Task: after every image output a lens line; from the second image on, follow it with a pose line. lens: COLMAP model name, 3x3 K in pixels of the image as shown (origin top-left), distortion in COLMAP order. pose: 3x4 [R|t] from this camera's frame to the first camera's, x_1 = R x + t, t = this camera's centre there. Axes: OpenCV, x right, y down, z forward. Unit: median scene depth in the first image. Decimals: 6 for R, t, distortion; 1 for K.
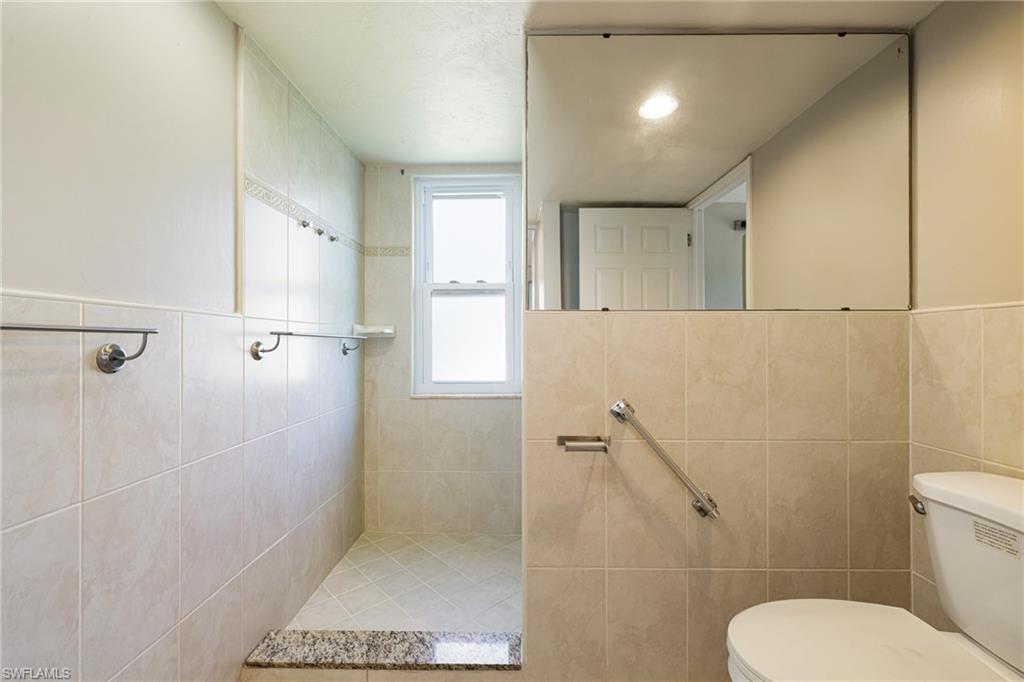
lens RADIAL K [[444.7, 0, 512.5], [0, 444.7, 339.0], [0, 0, 1]] dist [0.002057, 0.000342]
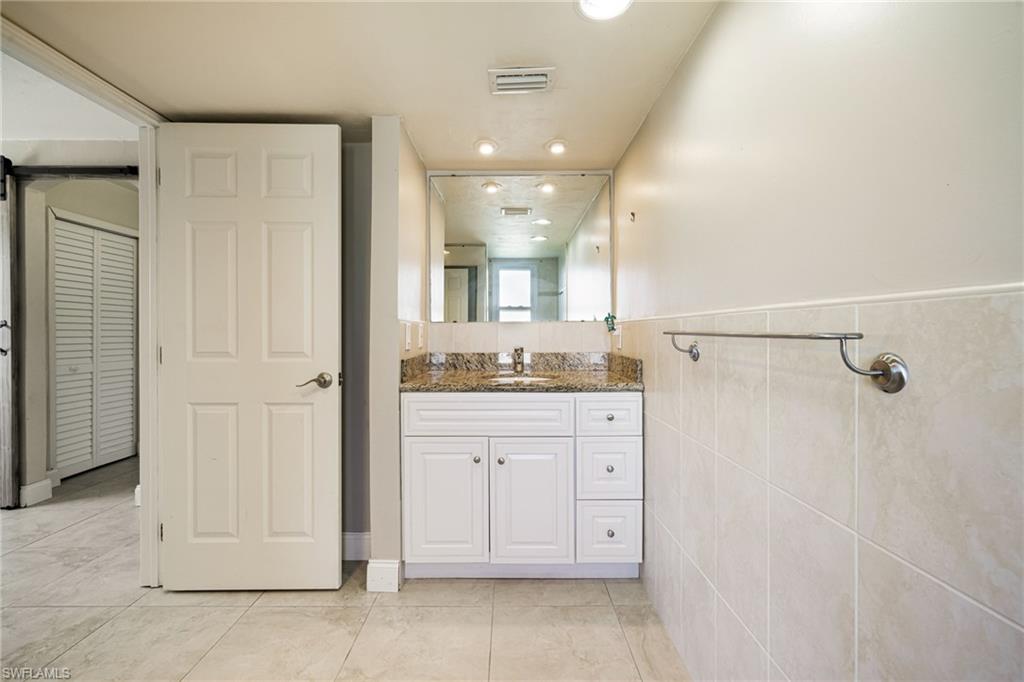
lens RADIAL K [[444.7, 0, 509.9], [0, 444.7, 337.0], [0, 0, 1]] dist [0.002057, 0.000342]
pose [[-0.999824, -0.002788, -0.018571, -0.273152], [-0.002851, 0.999990, 0.003373, -0.017374], [0.018561, 0.003426, -0.999822, 1.852511]]
